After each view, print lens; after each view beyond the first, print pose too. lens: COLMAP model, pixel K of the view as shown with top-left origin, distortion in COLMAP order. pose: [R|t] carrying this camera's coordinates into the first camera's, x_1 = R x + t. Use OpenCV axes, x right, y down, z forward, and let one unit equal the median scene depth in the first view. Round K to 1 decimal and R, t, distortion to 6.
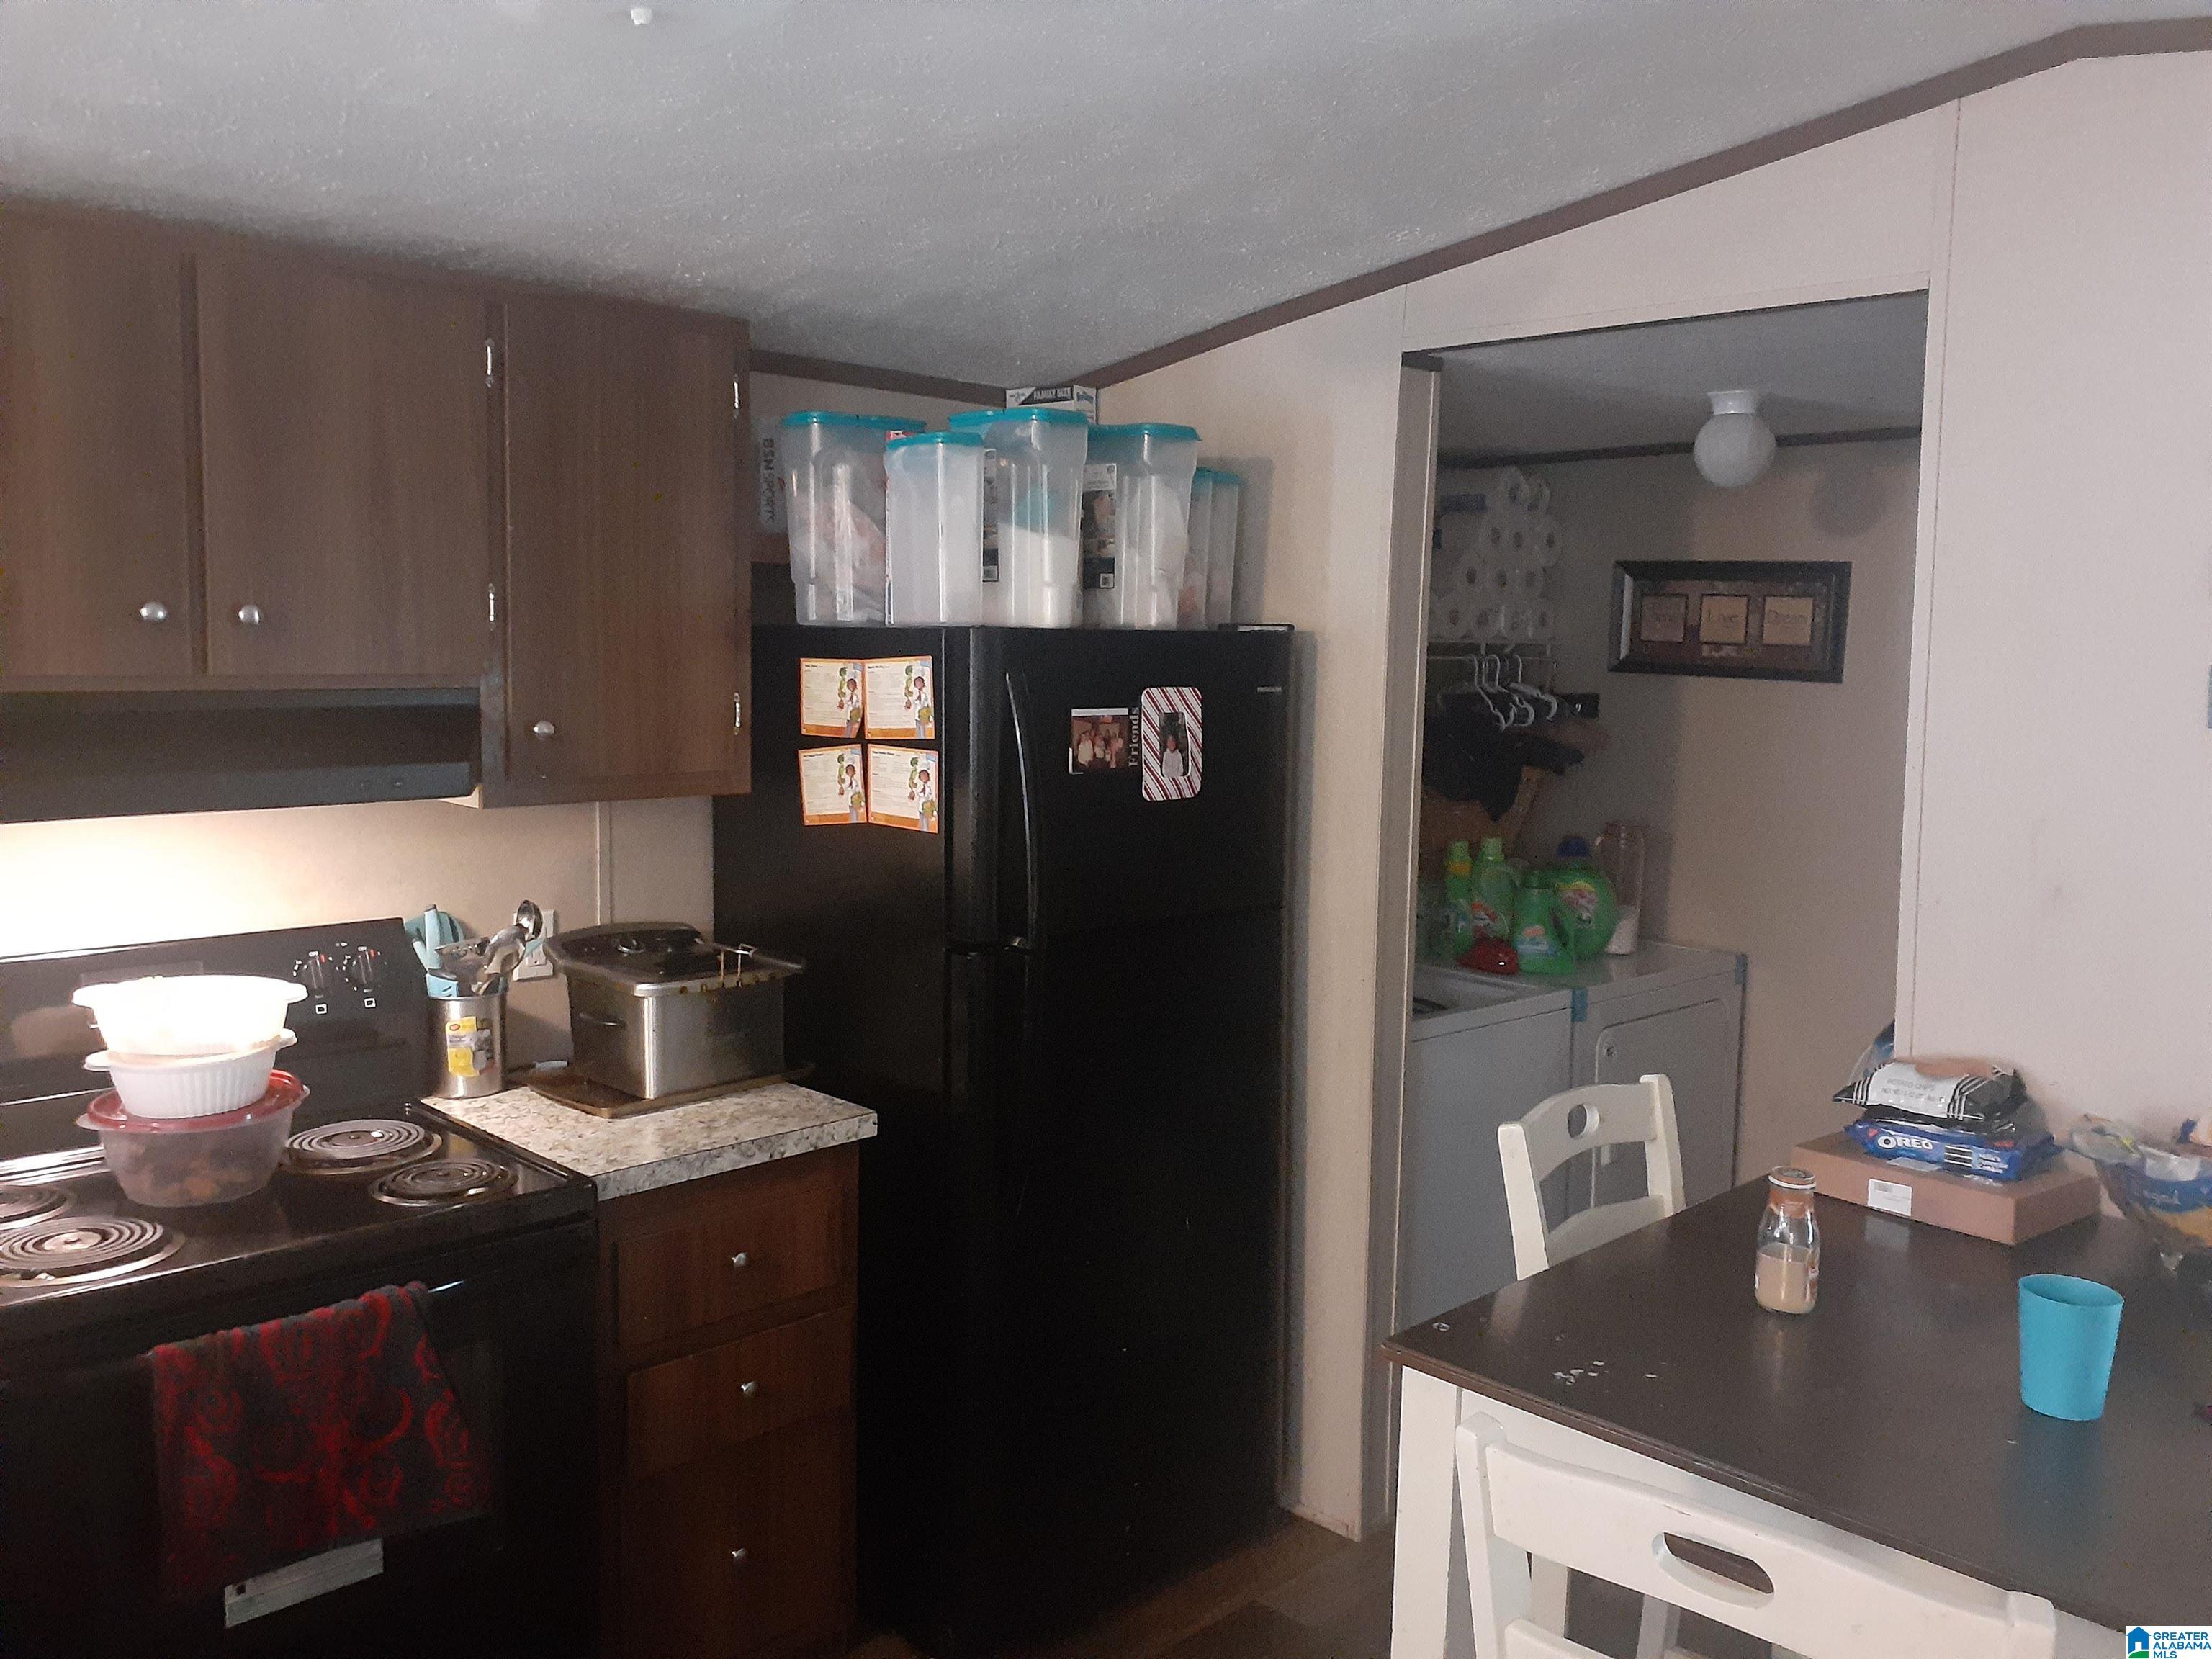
lens RADIAL K [[1763.8, 0, 1093.0], [0, 1763.8, 827.0], [0, 0, 1]] dist [0.111018, -0.003014]
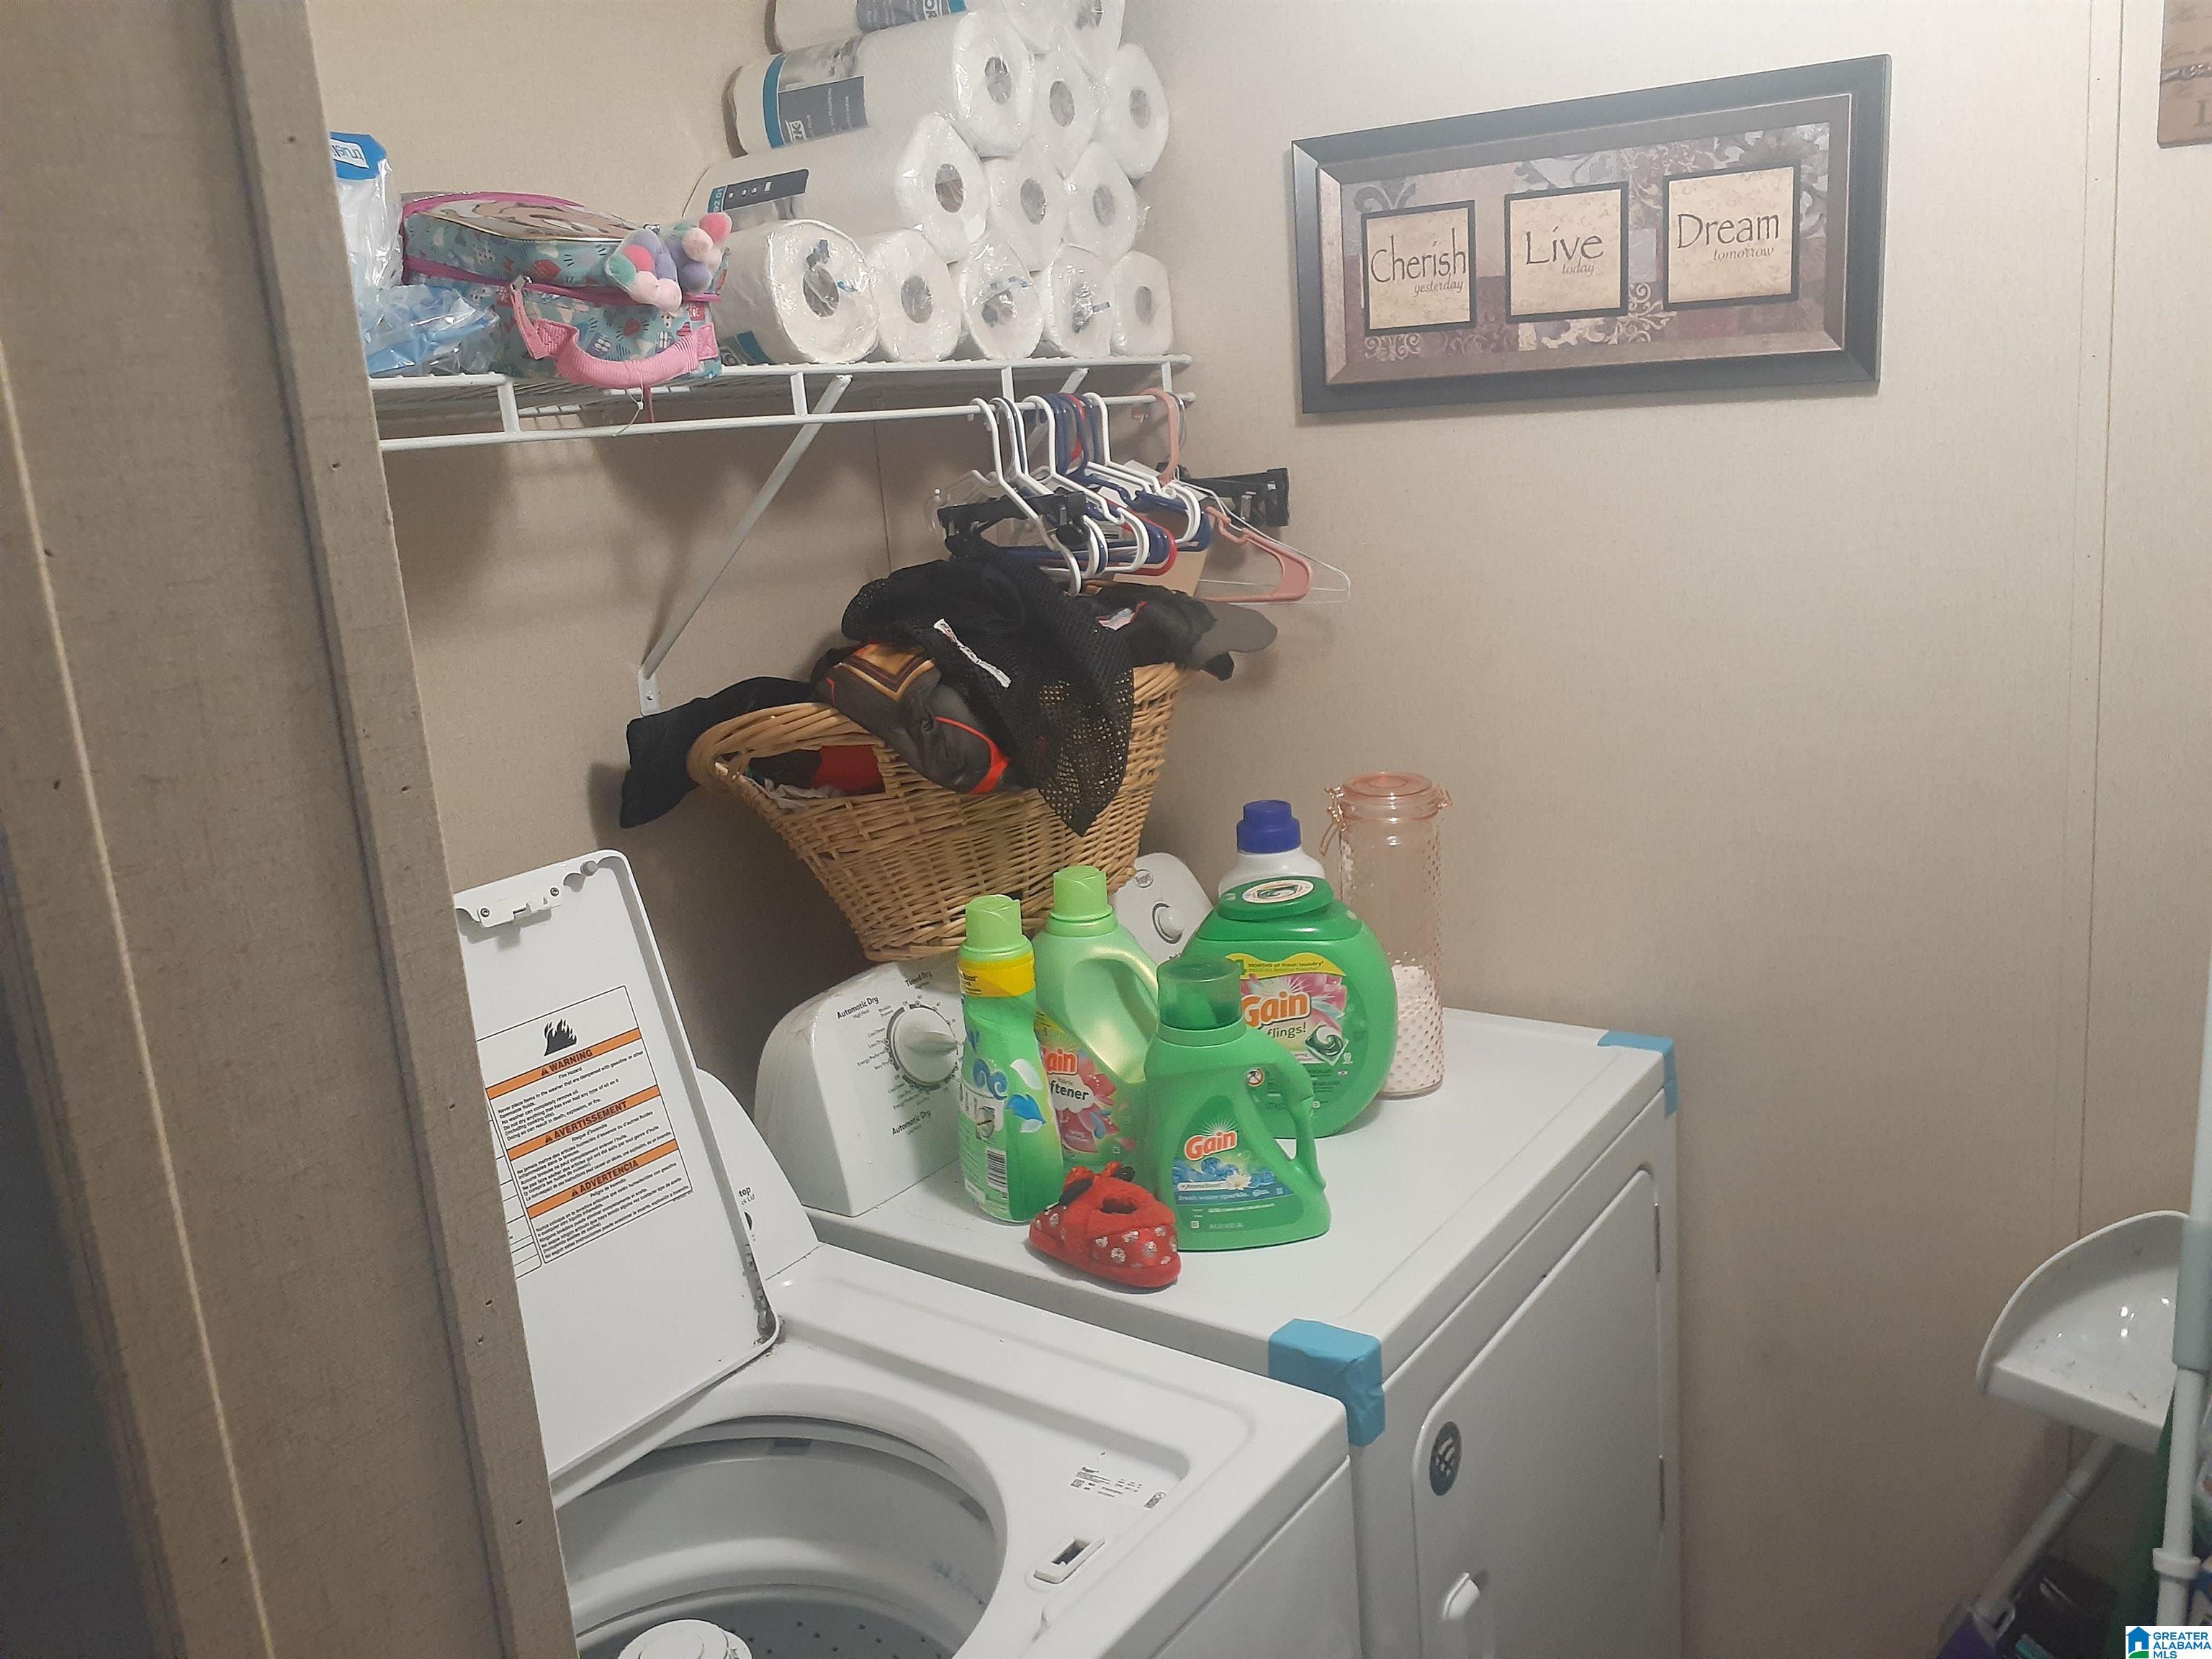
lens RADIAL K [[1763.8, 0, 1111.9], [0, 1763.8, 835.2], [0, 0, 1]] dist [0.111018, -0.003014]
pose [[0.972928, -0.140285, 0.183658, 0.155234], [0.116530, 0.984059, 0.134345, -0.051422], [-0.199577, -0.109307, 0.973766, 0.596833]]
